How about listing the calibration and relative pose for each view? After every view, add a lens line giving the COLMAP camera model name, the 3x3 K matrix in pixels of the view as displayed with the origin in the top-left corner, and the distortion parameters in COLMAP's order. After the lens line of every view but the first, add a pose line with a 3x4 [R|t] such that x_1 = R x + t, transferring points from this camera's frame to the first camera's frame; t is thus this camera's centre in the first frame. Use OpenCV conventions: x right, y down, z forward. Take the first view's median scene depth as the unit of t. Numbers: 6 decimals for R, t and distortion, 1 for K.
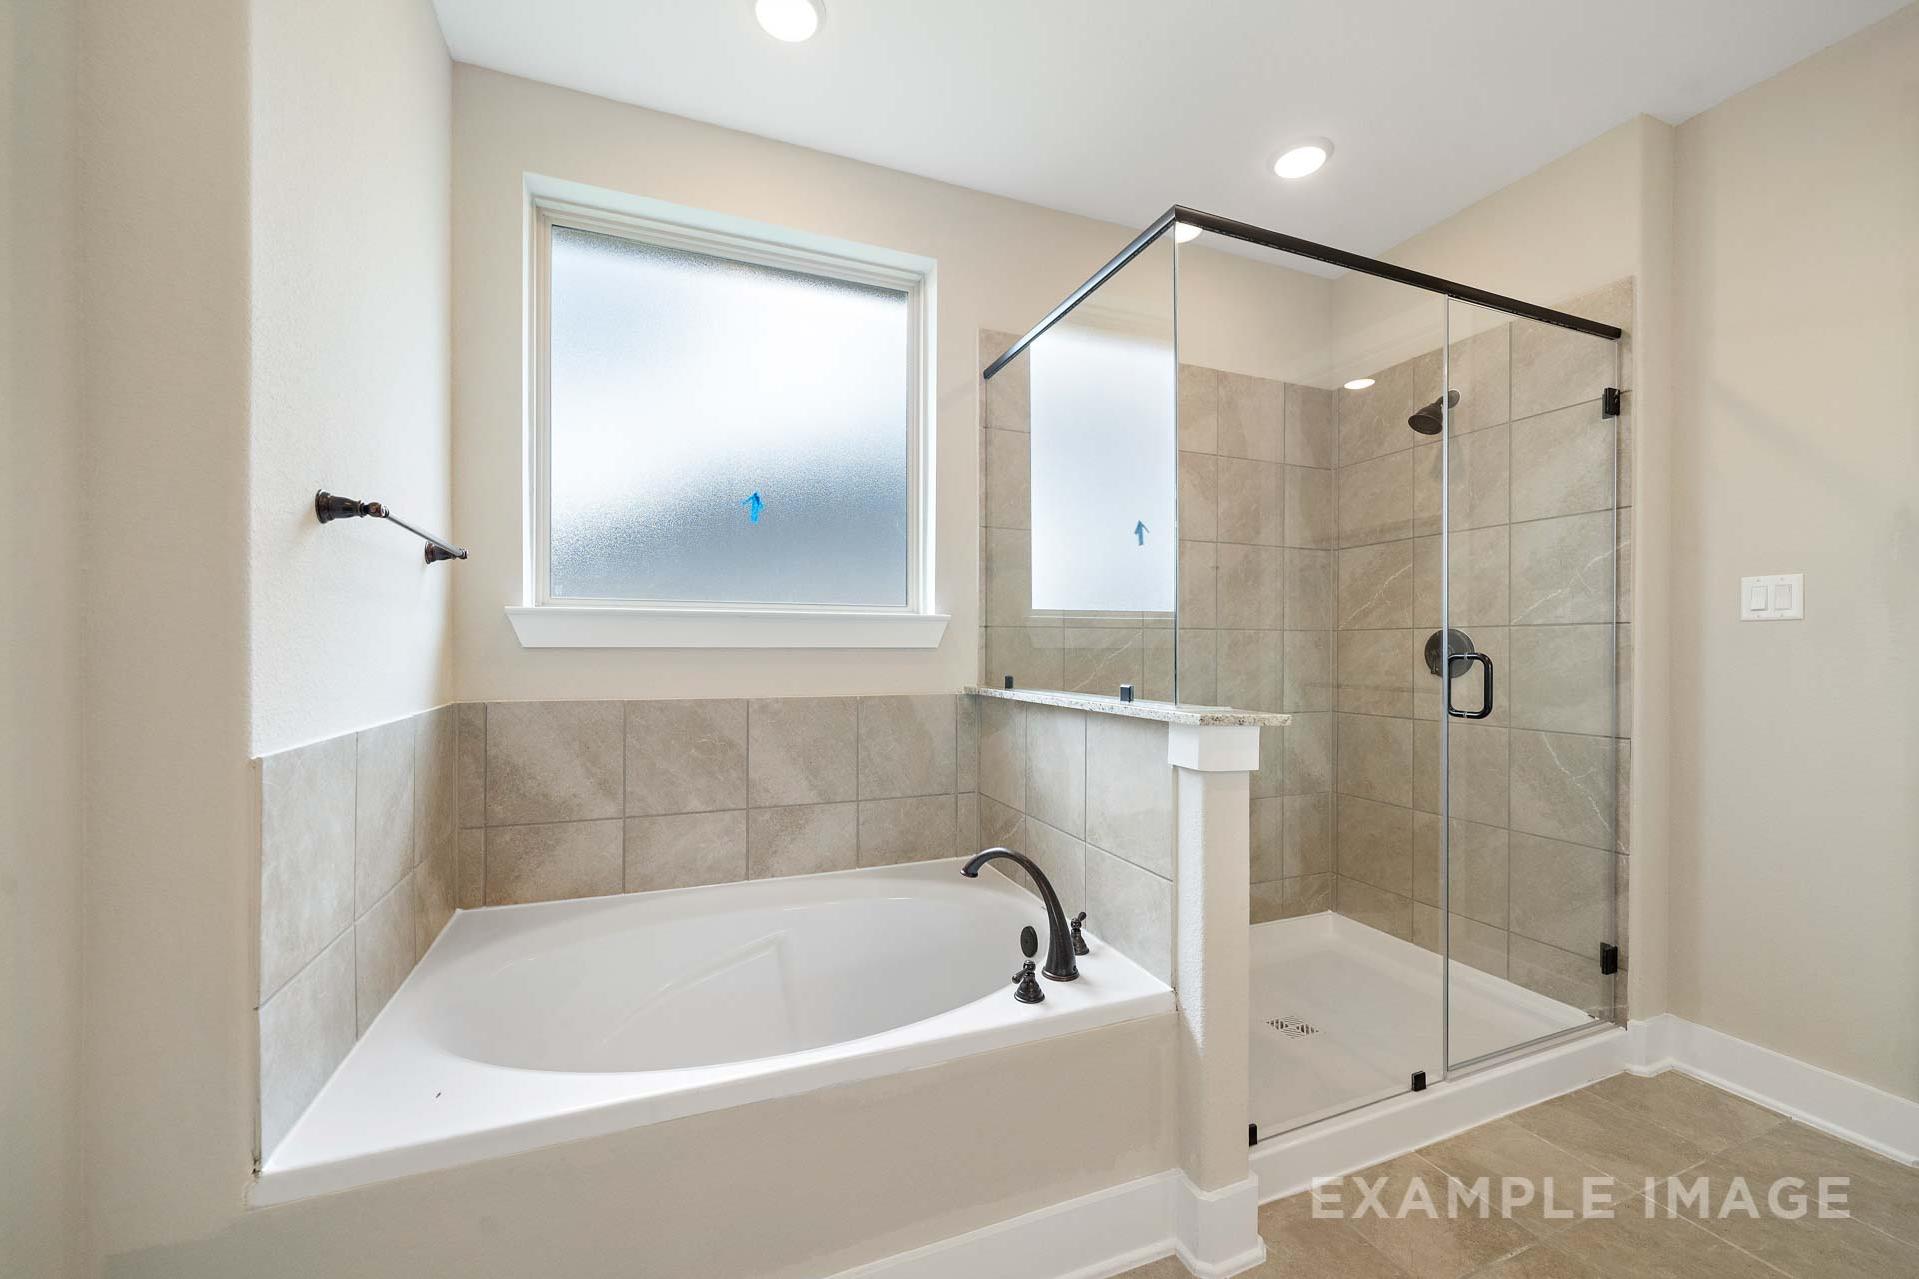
lens RADIAL K [[739.6, 0, 962.9], [0, 739.6, 648.2], [0, 0, 1]] dist [-0.003525, 0.000002]
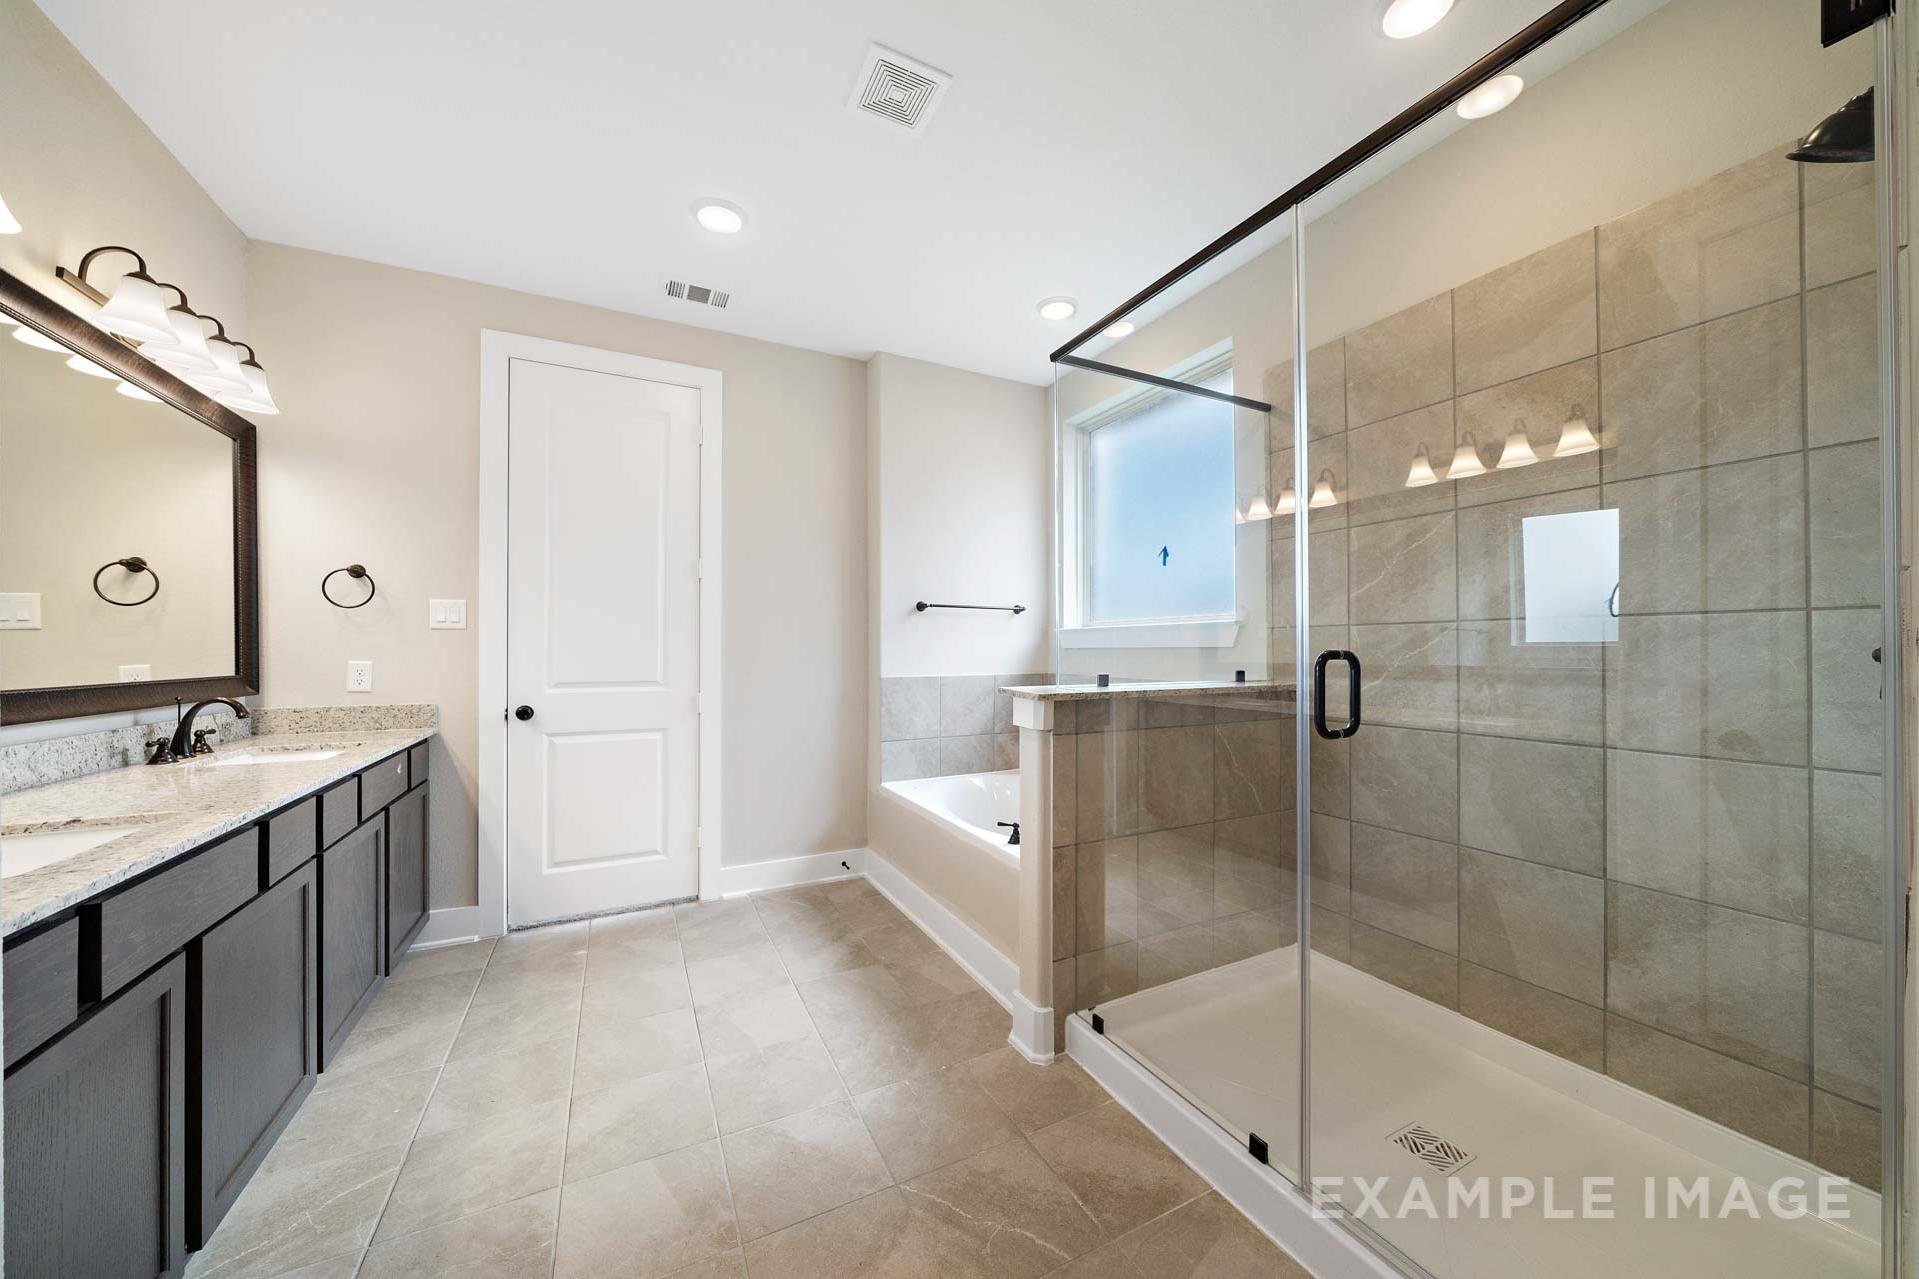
lens RADIAL K [[666.2, 0, 955.5], [0, 666.2, 640.4], [0, 0, 1]] dist [-0.008803, -0.000221]
pose [[0.085435, -0.016962, -0.996199, 1.175200], [0.005531, 0.999848, -0.016550, 0.006512], [0.996328, -0.004096, 0.085516, 0.503525]]
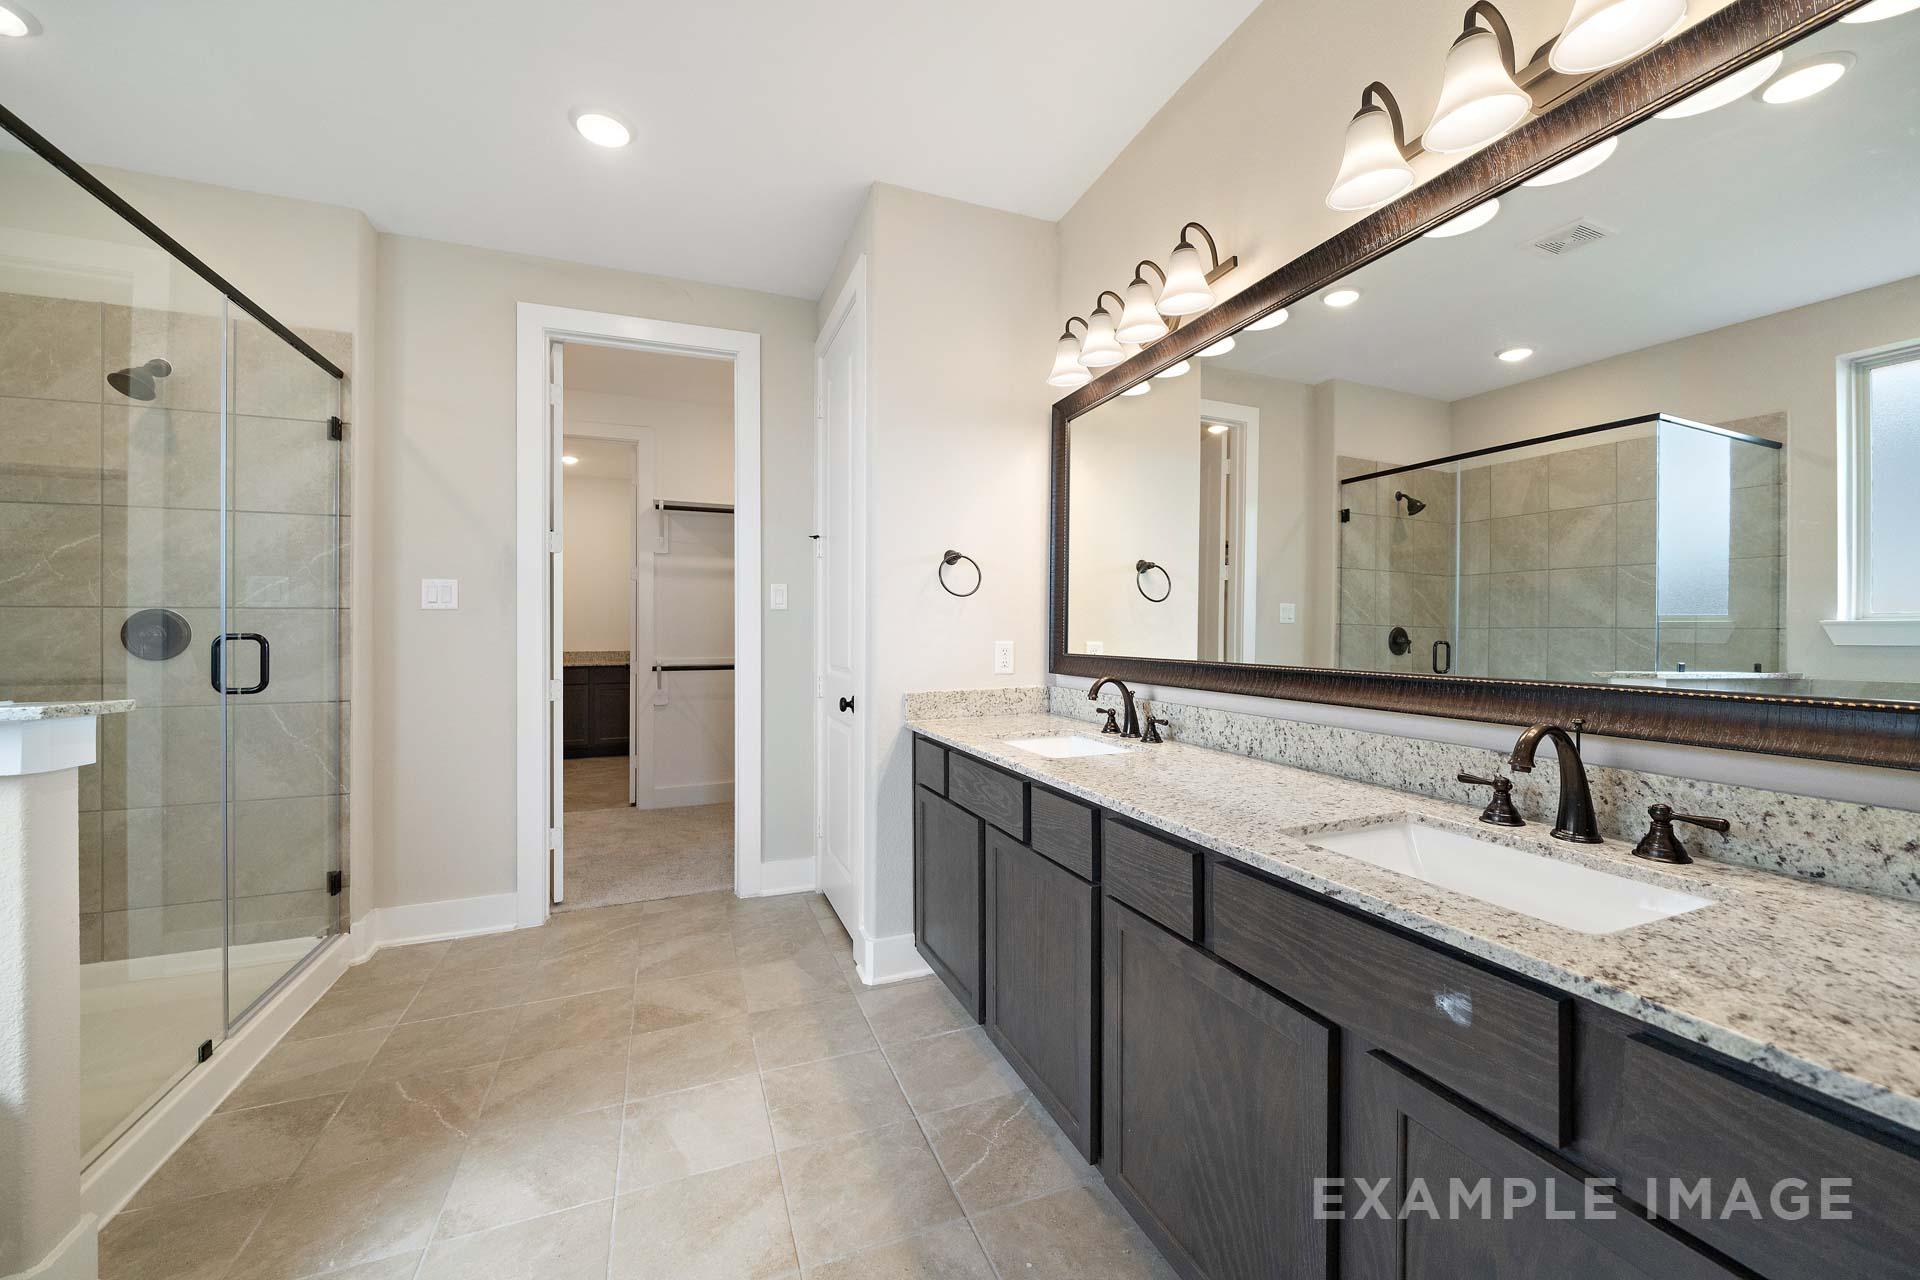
lens RADIAL K [[740.0, 0, 963.7], [0, 740.0, 629.0], [0, 0, 1]] dist [-0.003525, 0.000002]
pose [[0.010350, -0.002466, 0.999943, -0.339939], [0.001822, 0.999995, 0.002448, -0.000846], [-0.999945, 0.001797, 0.010355, -0.057911]]
